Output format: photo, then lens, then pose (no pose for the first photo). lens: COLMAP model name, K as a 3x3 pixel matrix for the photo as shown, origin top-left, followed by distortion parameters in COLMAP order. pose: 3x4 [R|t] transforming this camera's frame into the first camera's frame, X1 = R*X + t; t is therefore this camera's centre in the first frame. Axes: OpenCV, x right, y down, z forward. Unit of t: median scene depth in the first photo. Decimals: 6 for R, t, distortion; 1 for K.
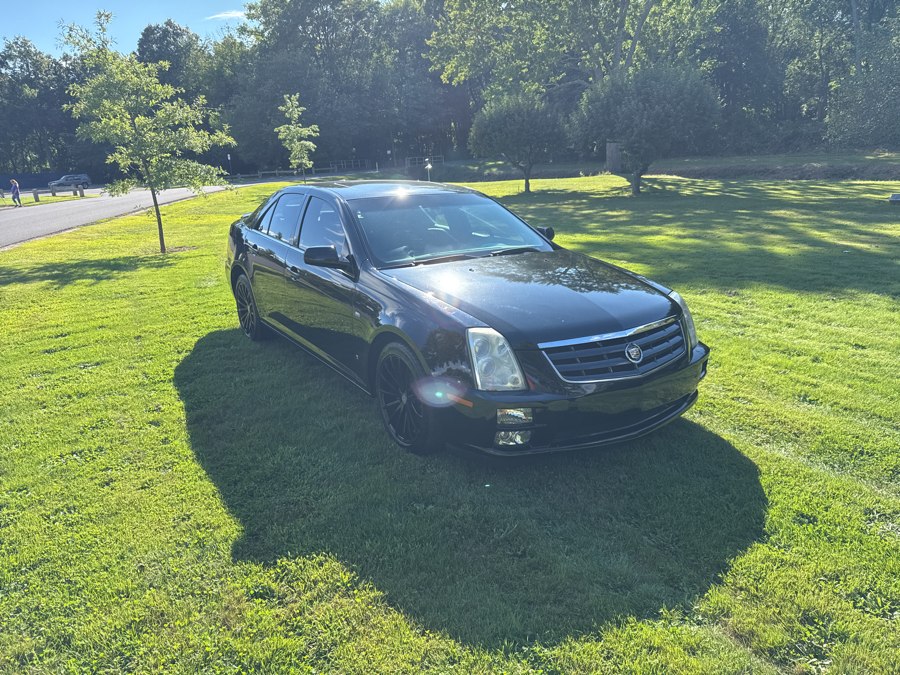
lens RADIAL K [[642.0, 0, 449.8], [0, 642.0, 347.3], [0, 0, 1]] dist [0.022206, -0.027010]
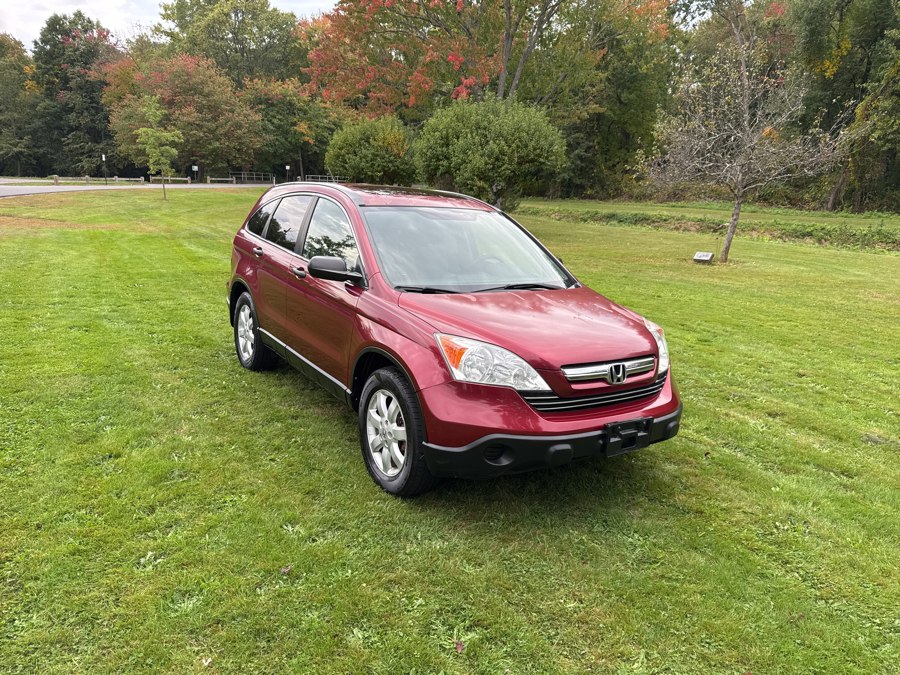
lens RADIAL K [[642.0, 0, 448.1], [0, 642.0, 340.5], [0, 0, 1]] dist [0.022206, -0.027010]
pose [[0.992824, 0.061074, 0.102808, 0.098578], [-0.056256, 0.997207, -0.049132, -0.019137], [-0.105522, 0.042996, 0.993487, 0.046547]]
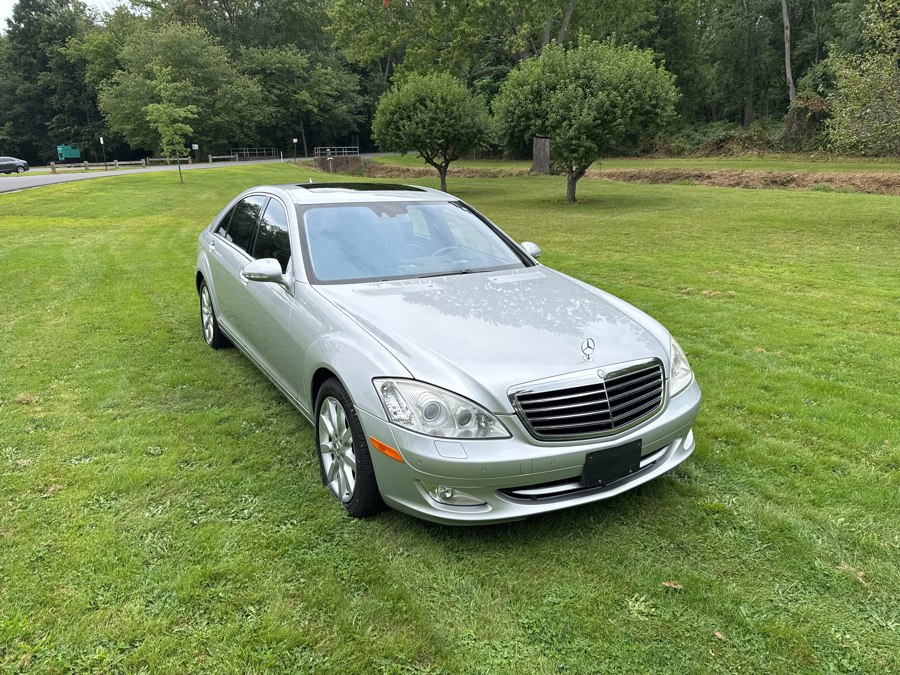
lens RADIAL K [[642.0, 0, 447.0], [0, 642.0, 343.2], [0, 0, 1]] dist [0.022206, -0.027010]
pose [[0.993795, -0.001160, 0.111219, 0.025666], [0.000654, 0.999989, 0.004583, -0.039364], [-0.111223, -0.004482, 0.993785, 0.129505]]
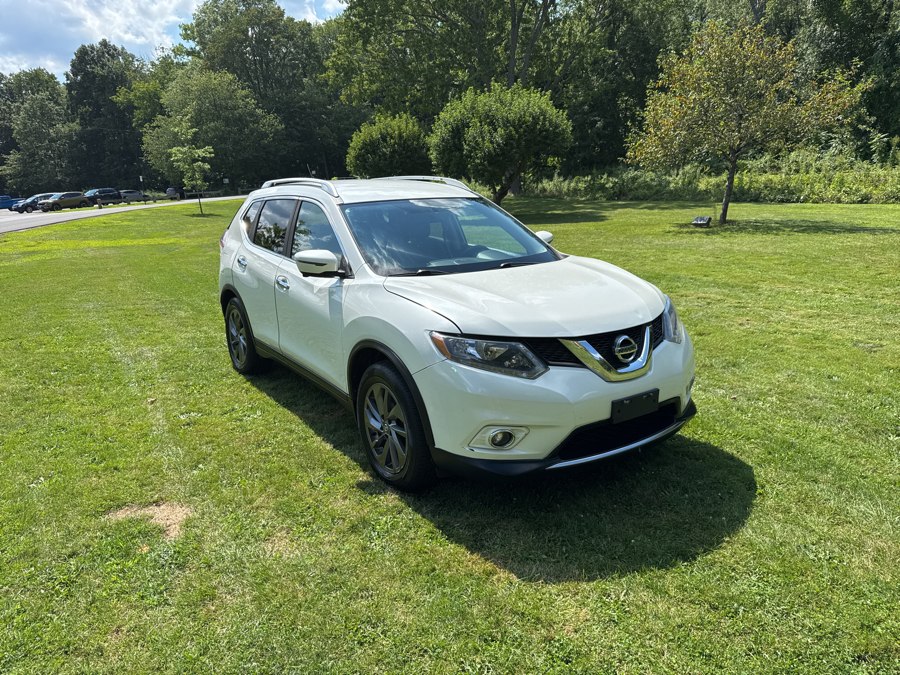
lens RADIAL K [[642.0, 0, 446.4], [0, 642.0, 343.4], [0, 0, 1]] dist [0.022206, -0.027010]
pose [[0.999009, -0.015659, 0.041669, 0.106115], [0.016953, 0.999380, -0.030873, -0.007849], [-0.041160, 0.031549, 0.998654, 0.011252]]
